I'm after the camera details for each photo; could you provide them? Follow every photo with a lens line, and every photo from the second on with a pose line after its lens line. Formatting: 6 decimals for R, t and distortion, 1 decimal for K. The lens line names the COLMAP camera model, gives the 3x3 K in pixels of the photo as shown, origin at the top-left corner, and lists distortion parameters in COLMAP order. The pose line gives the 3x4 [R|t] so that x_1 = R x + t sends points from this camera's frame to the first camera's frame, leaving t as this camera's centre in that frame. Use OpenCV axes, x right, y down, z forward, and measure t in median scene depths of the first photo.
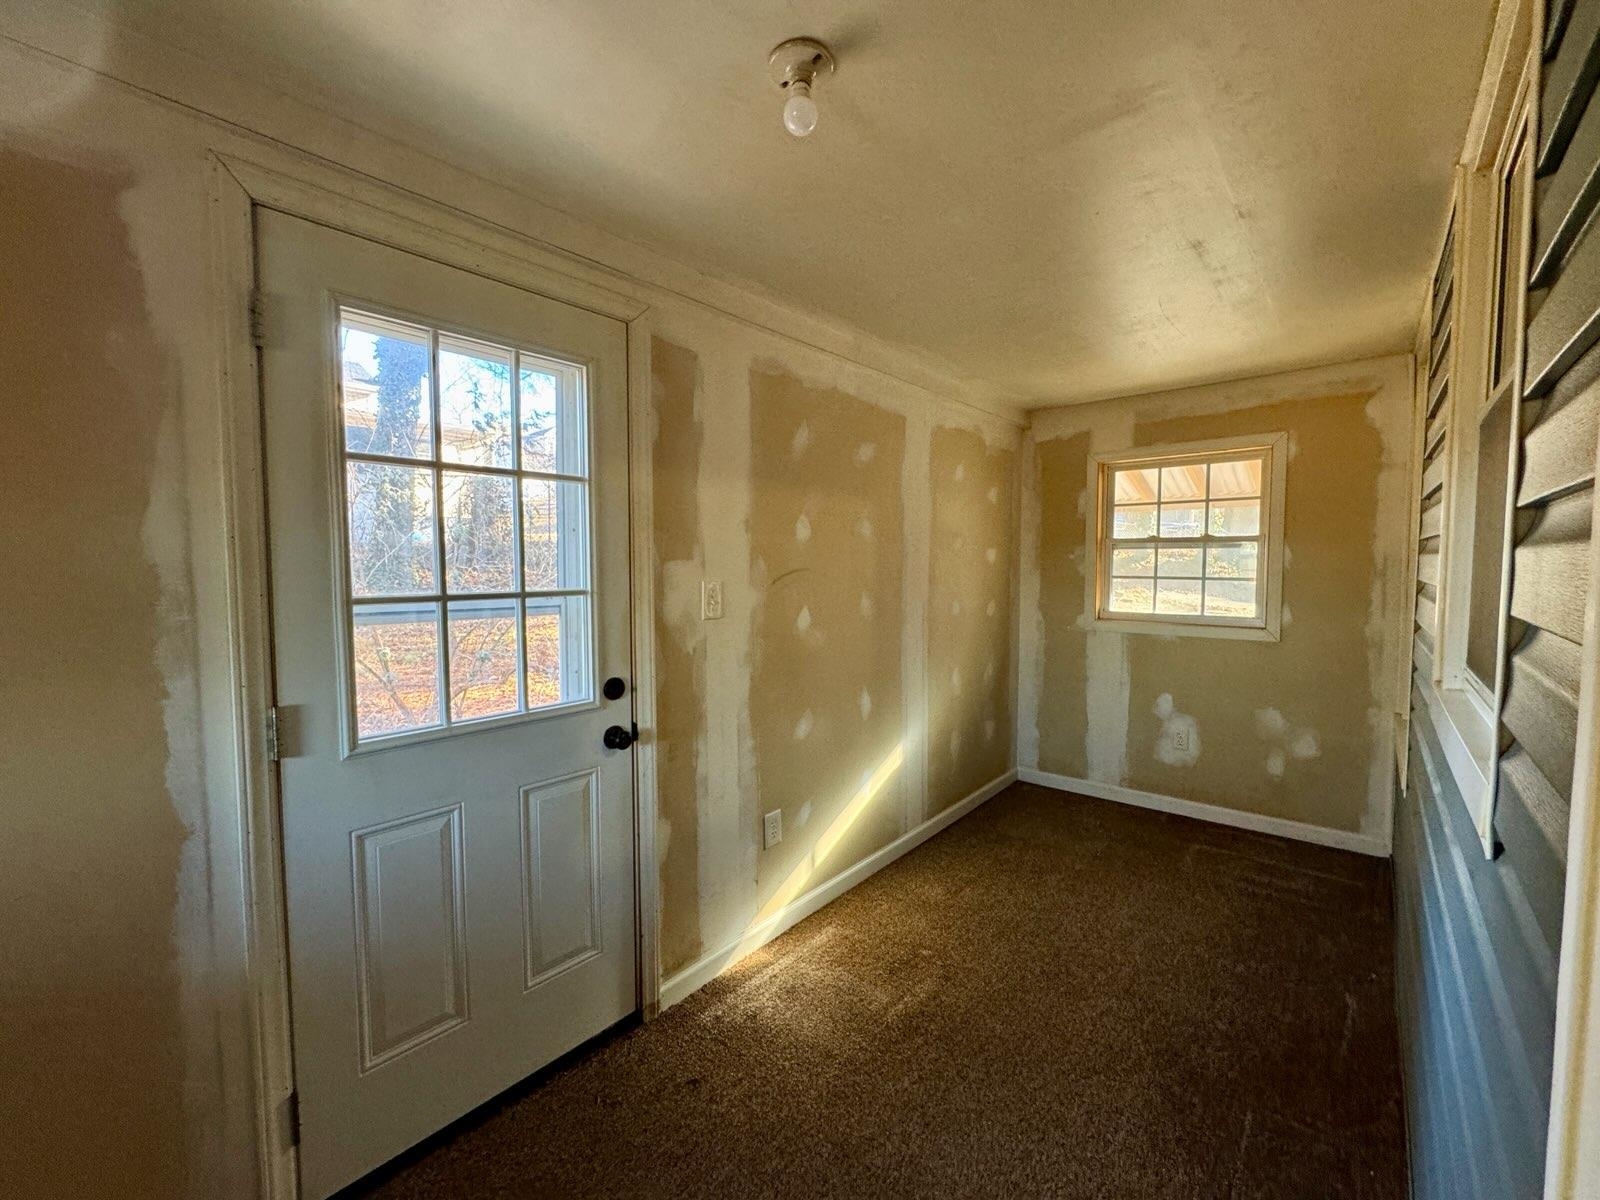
lens RADIAL K [[640.0, 0, 802.6], [0, 640.0, 595.7], [0, 0, 1]] dist [-0.003965, 0.000706]
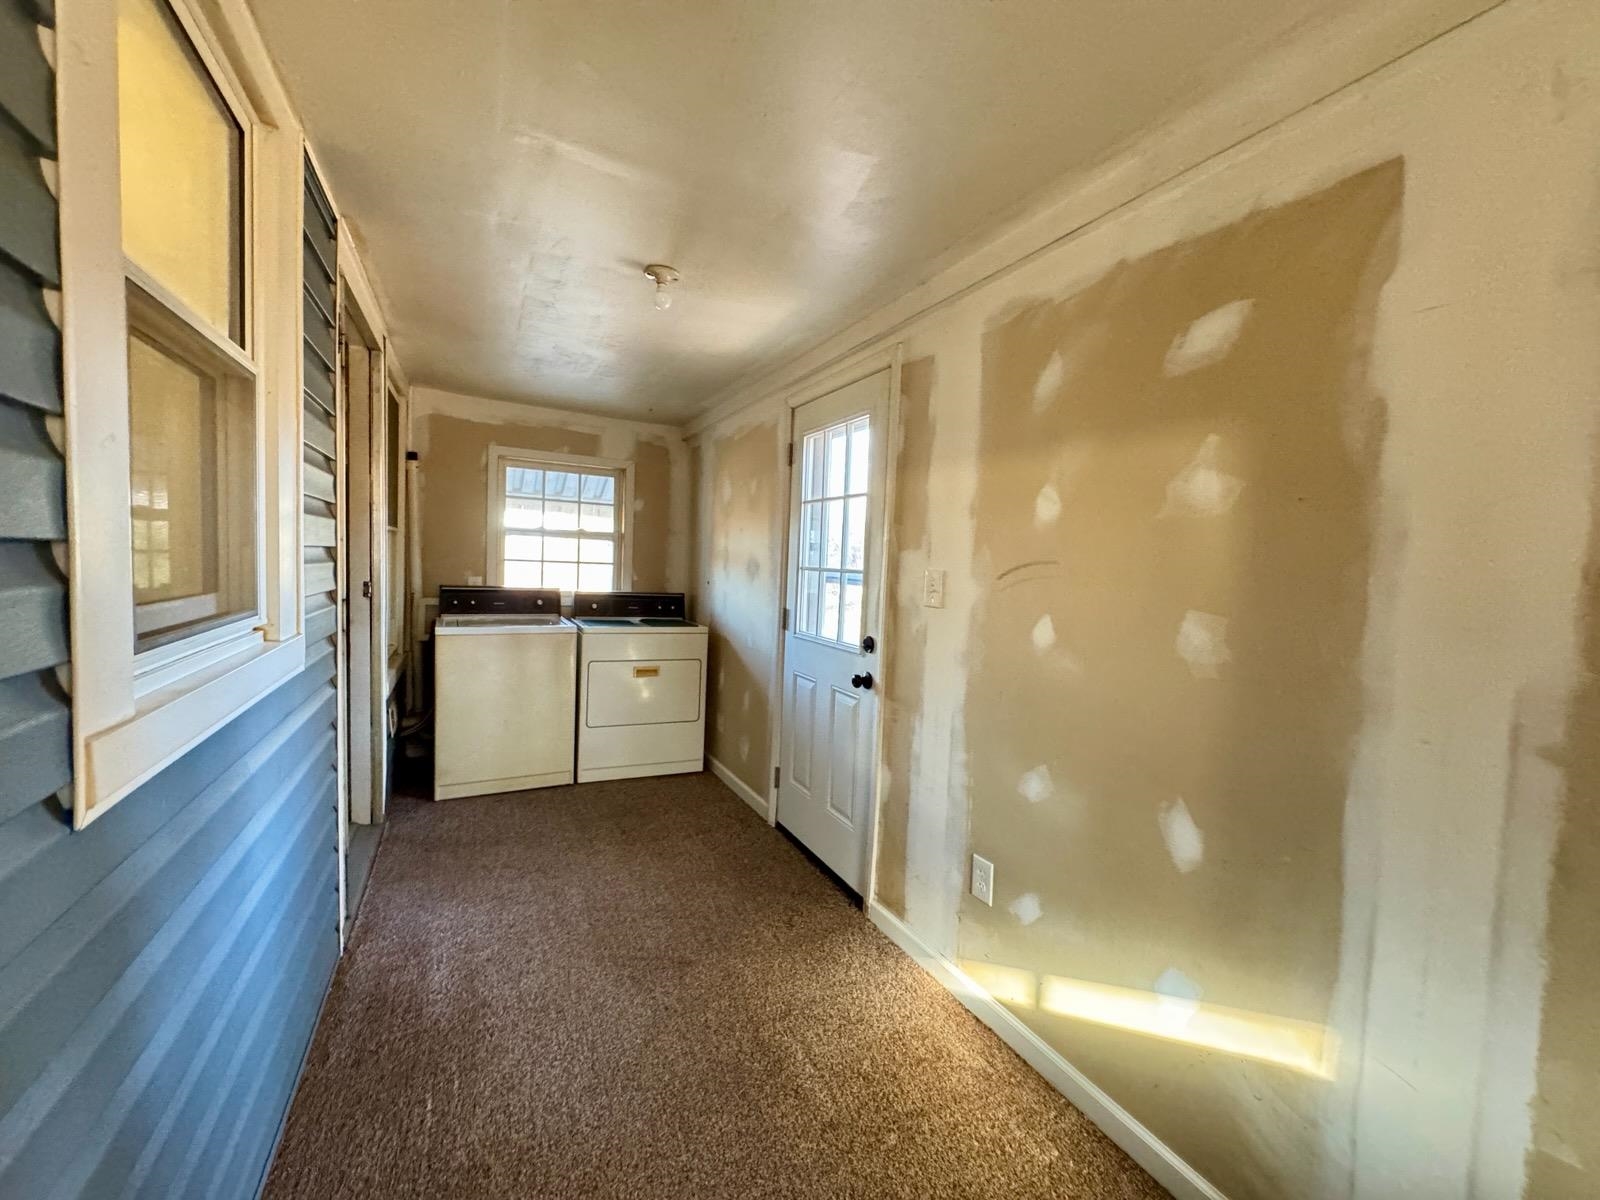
lens RADIAL K [[640.0, 0, 802.8], [0, 640.0, 600.4], [0, 0, 1]] dist [-0.003965, 0.000706]
pose [[-0.361932, 0.038679, -0.931402, 0.876081], [-0.095629, 0.992327, 0.078369, -0.033958], [0.927286, 0.117434, -0.355457, 1.162585]]
